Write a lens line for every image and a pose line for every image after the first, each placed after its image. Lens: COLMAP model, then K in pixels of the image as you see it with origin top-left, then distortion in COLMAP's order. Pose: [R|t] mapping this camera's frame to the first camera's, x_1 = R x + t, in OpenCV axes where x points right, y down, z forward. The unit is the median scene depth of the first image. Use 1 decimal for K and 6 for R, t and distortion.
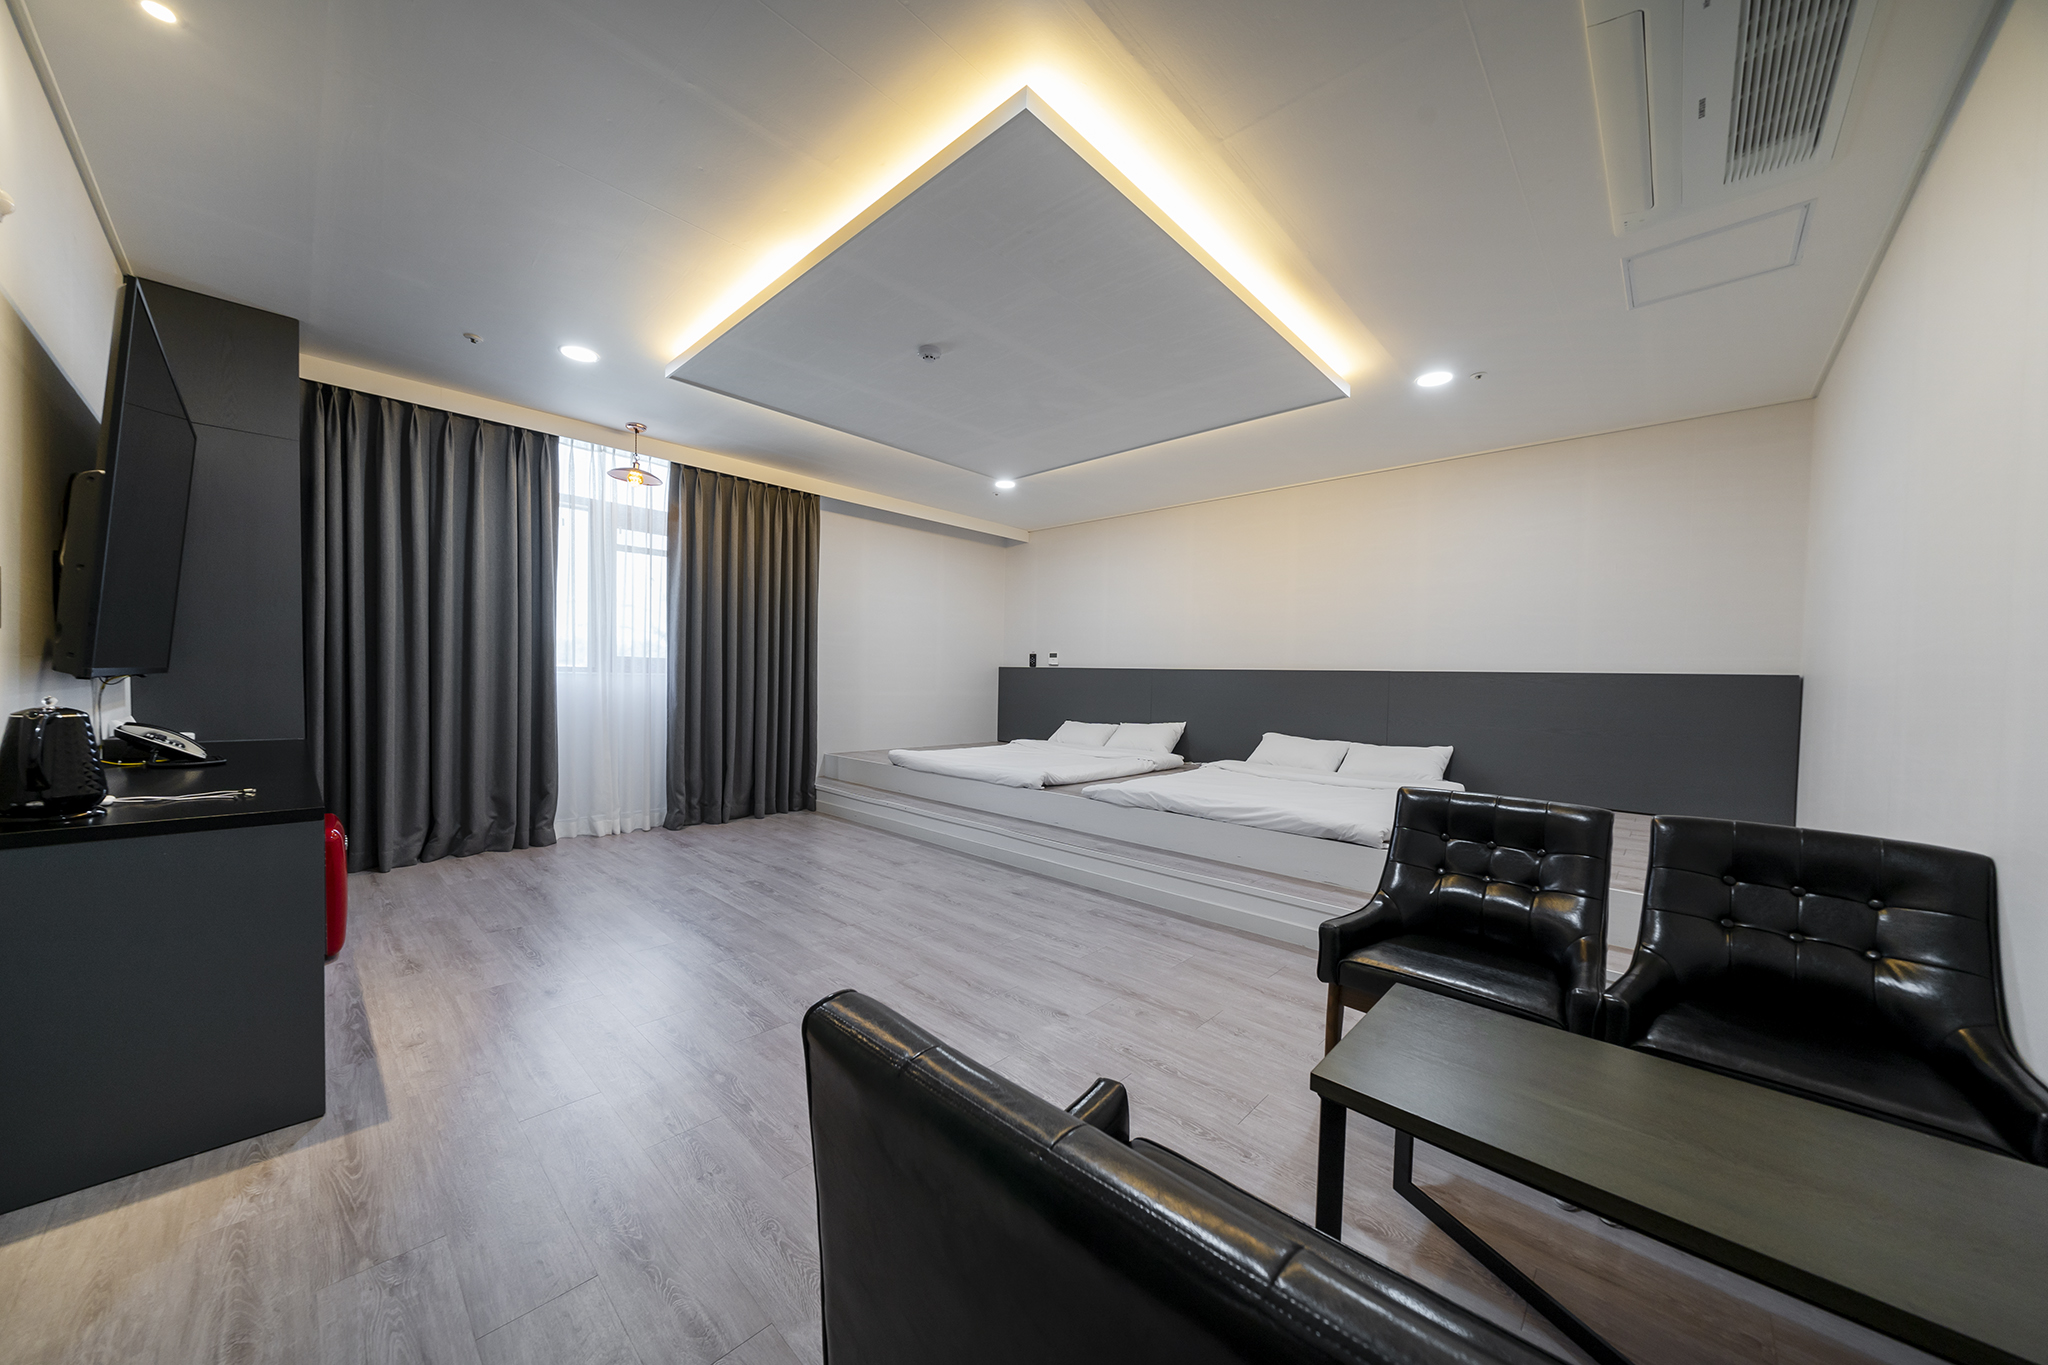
lens RADIAL K [[695.3, 0, 1005.5], [0, 695.3, 695.9], [0, 0, 1]] dist [-0.002339, -0.000052]
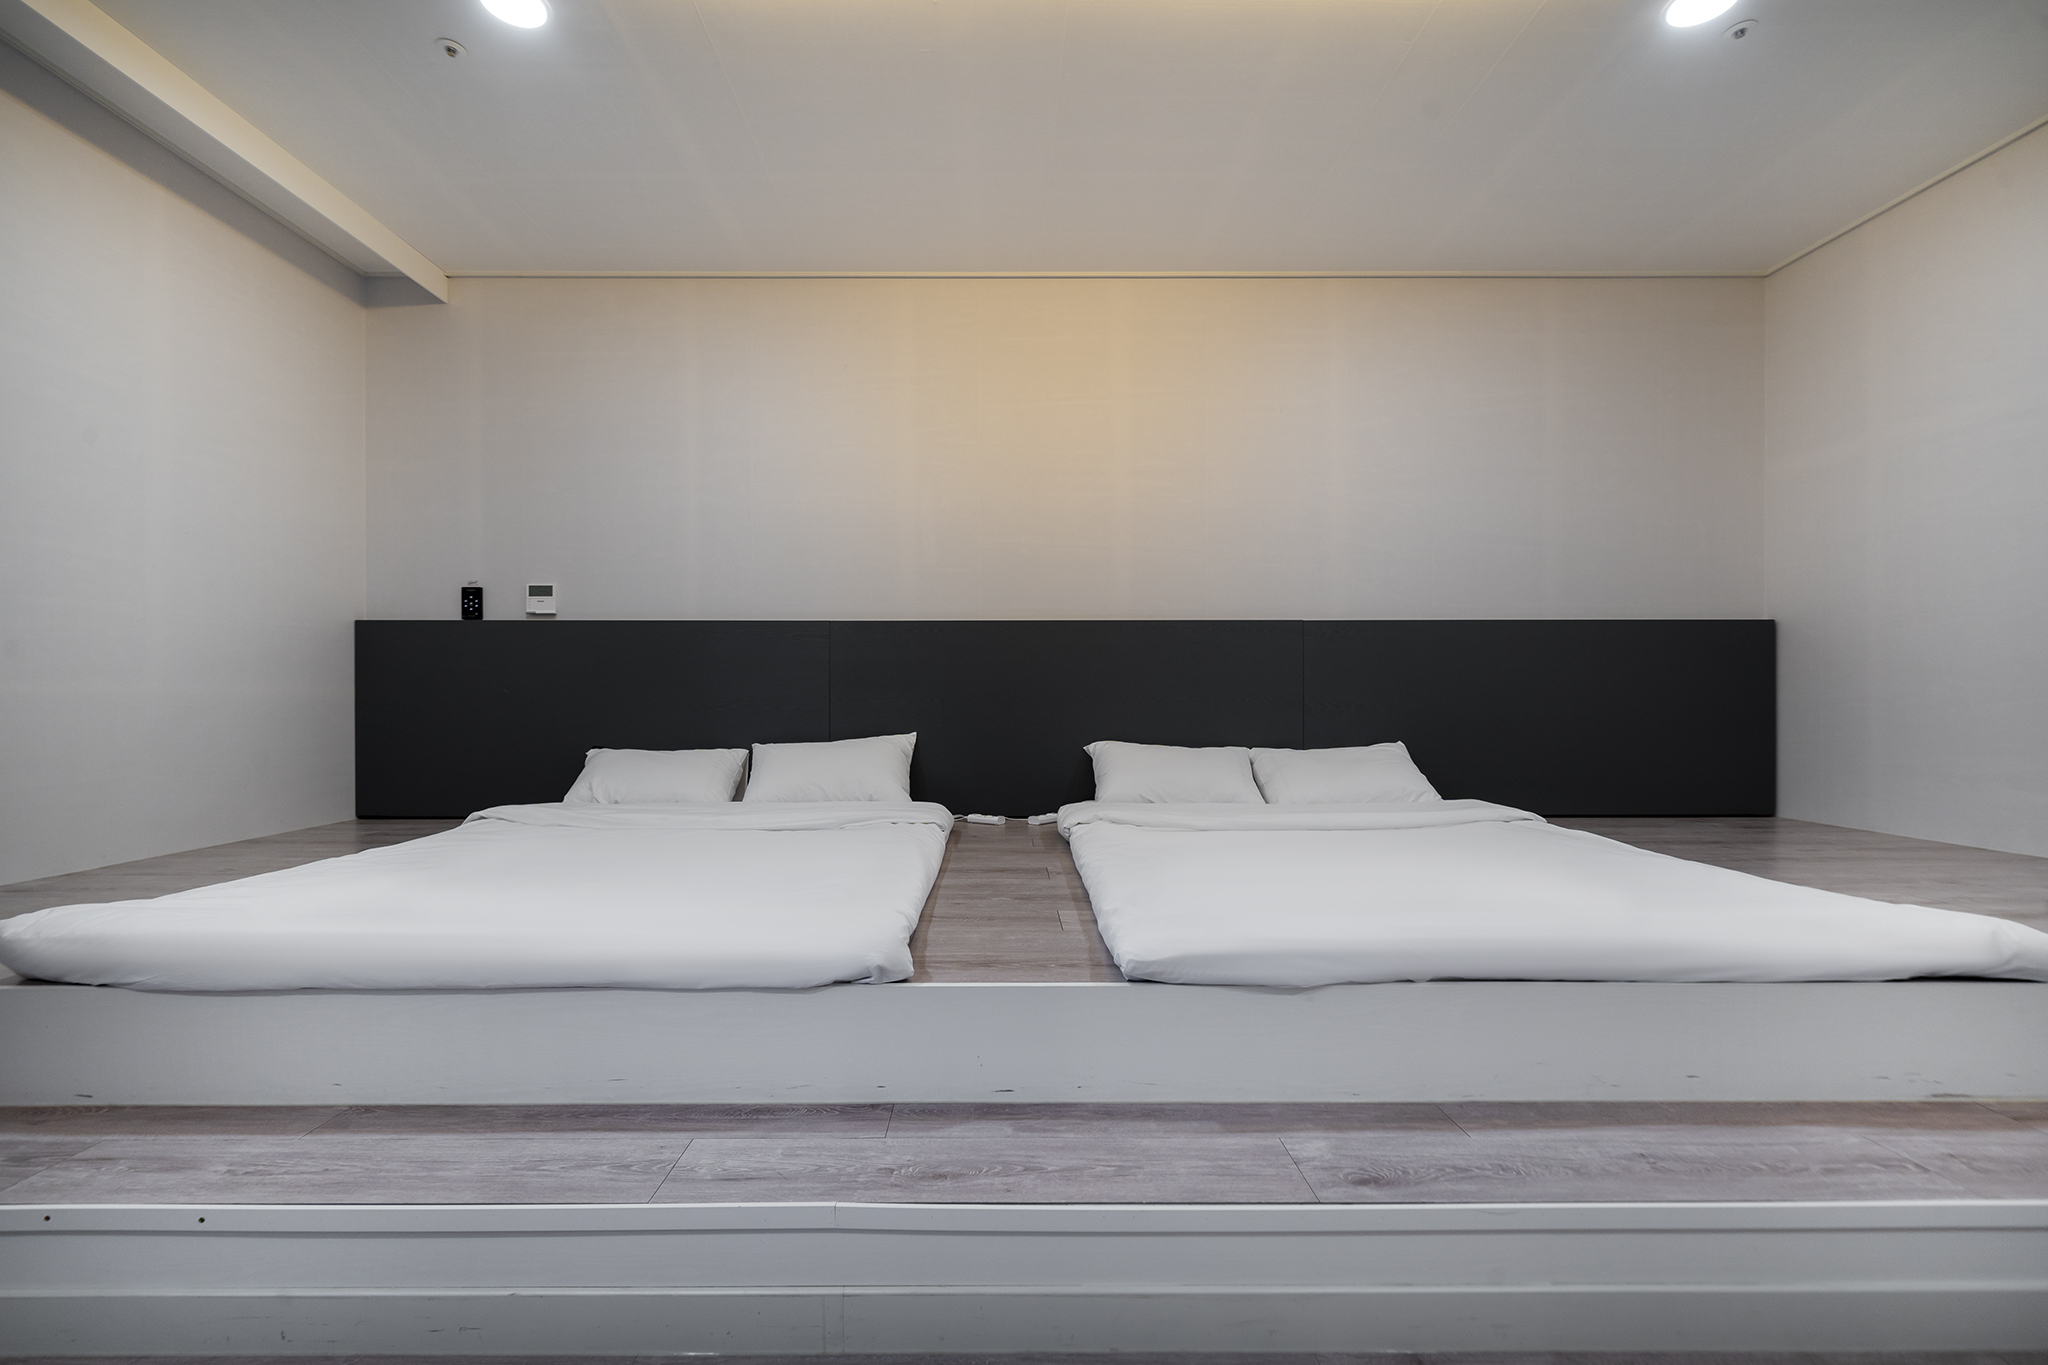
lens RADIAL K [[897.6, 0, 1005.3], [0, 897.6, 690.5], [0, 0, 1]] dist [0.000992, 0.000499]
pose [[0.715789, -0.017947, 0.698086, -0.186275], [0.037178, 0.999231, -0.012431, 0.029481], [-0.697326, 0.034852, 0.715906, 0.794398]]
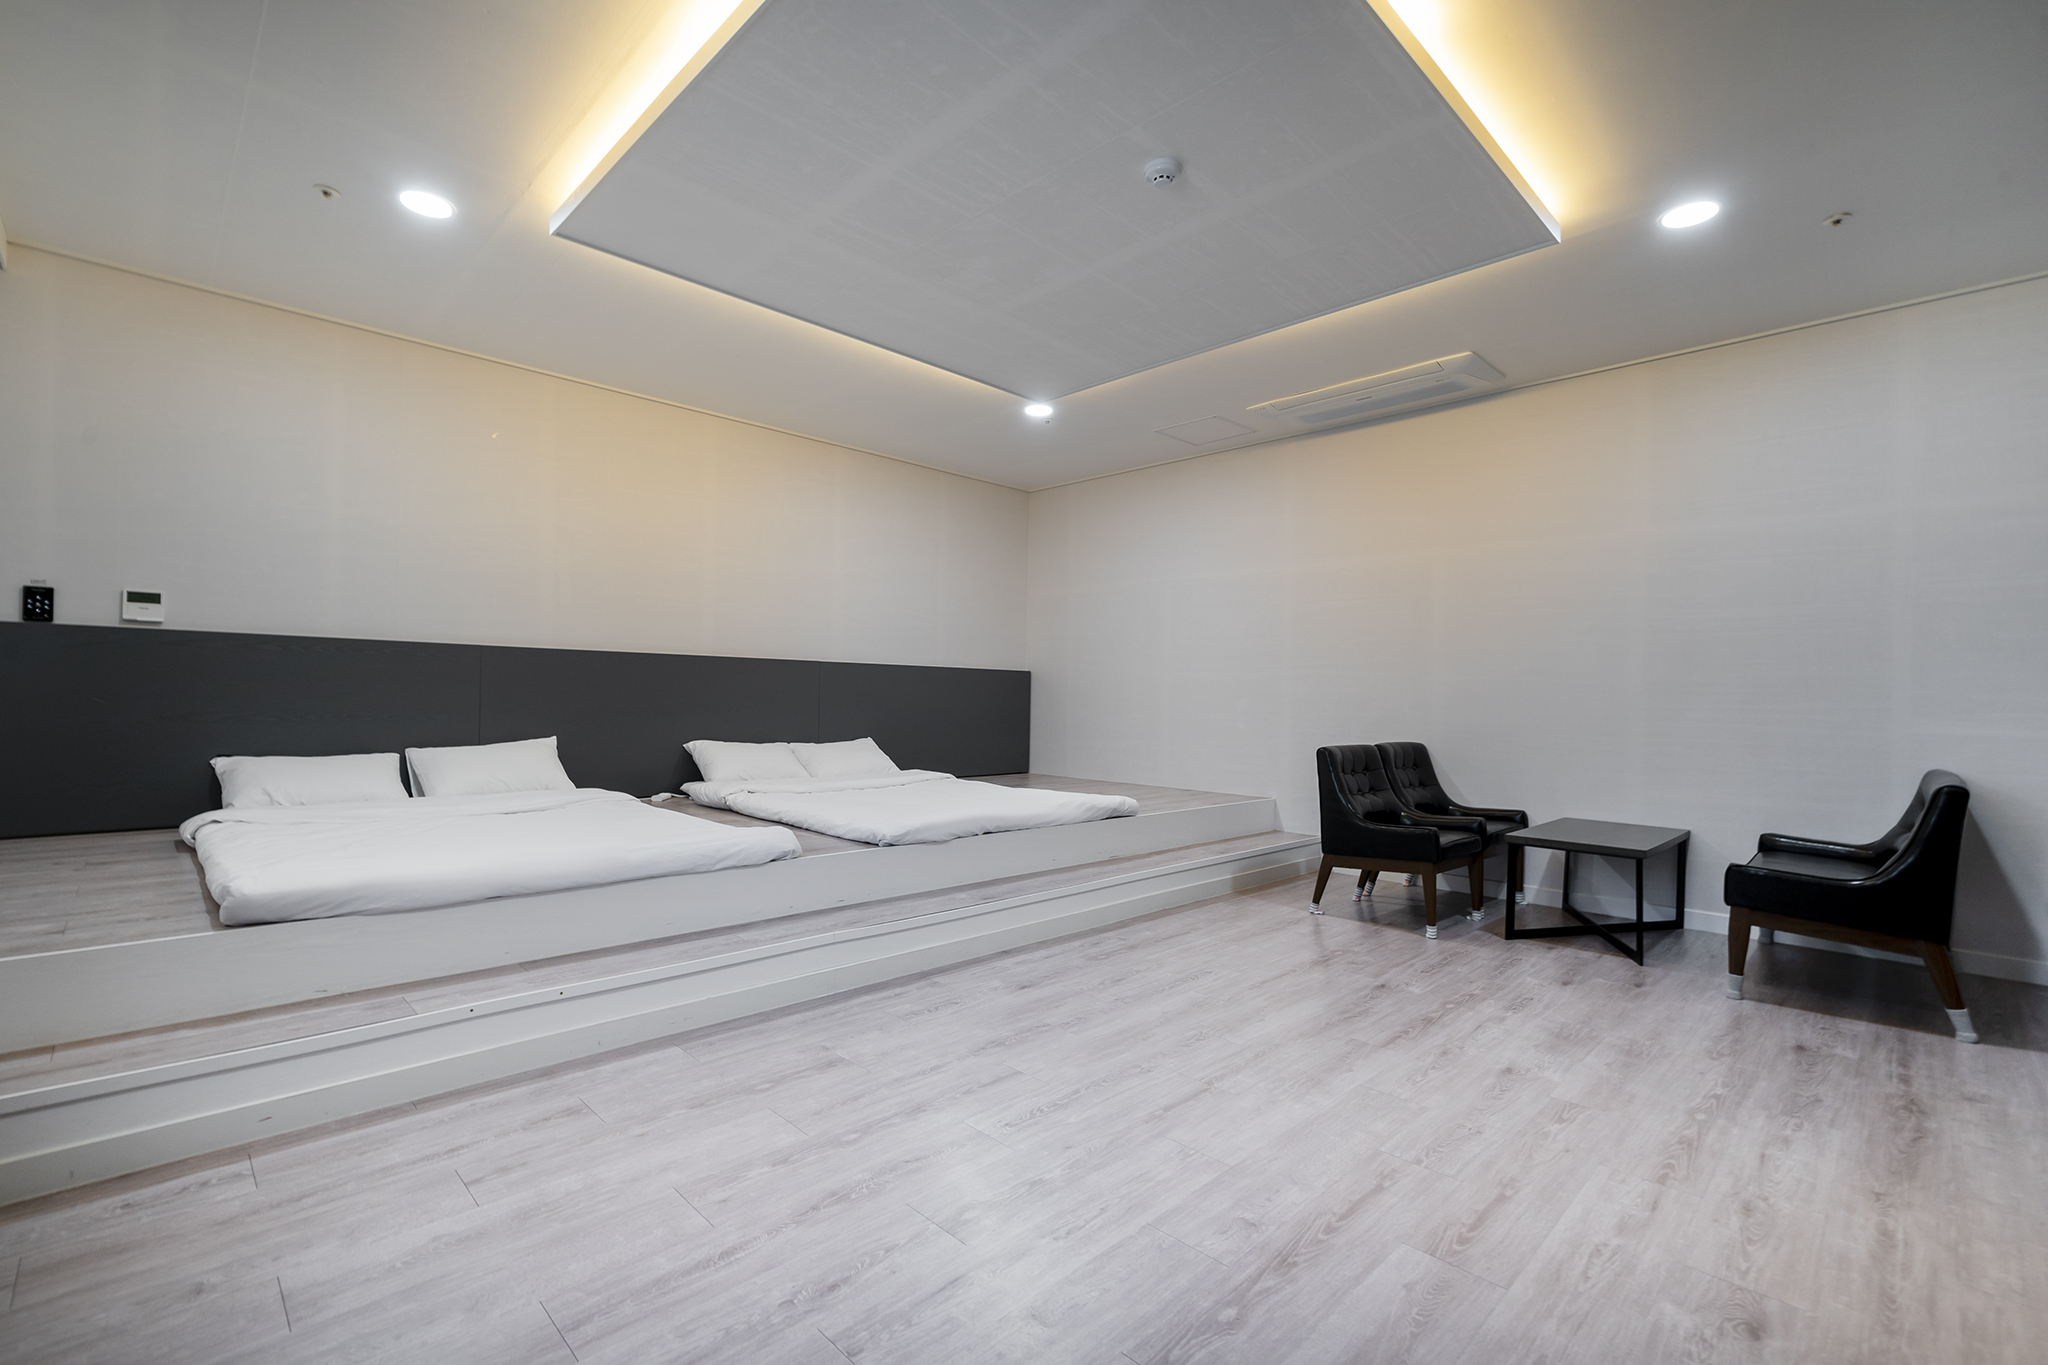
lens RADIAL K [[897.6, 0, 1005.3], [0, 897.6, 690.5], [0, 0, 1]] dist [0.000992, 0.000499]
pose [[0.037547, -0.016697, 0.999155, -0.768214], [0.008630, 0.999829, 0.016383, -0.016983], [-0.999258, 0.008008, 0.037685, 0.885511]]
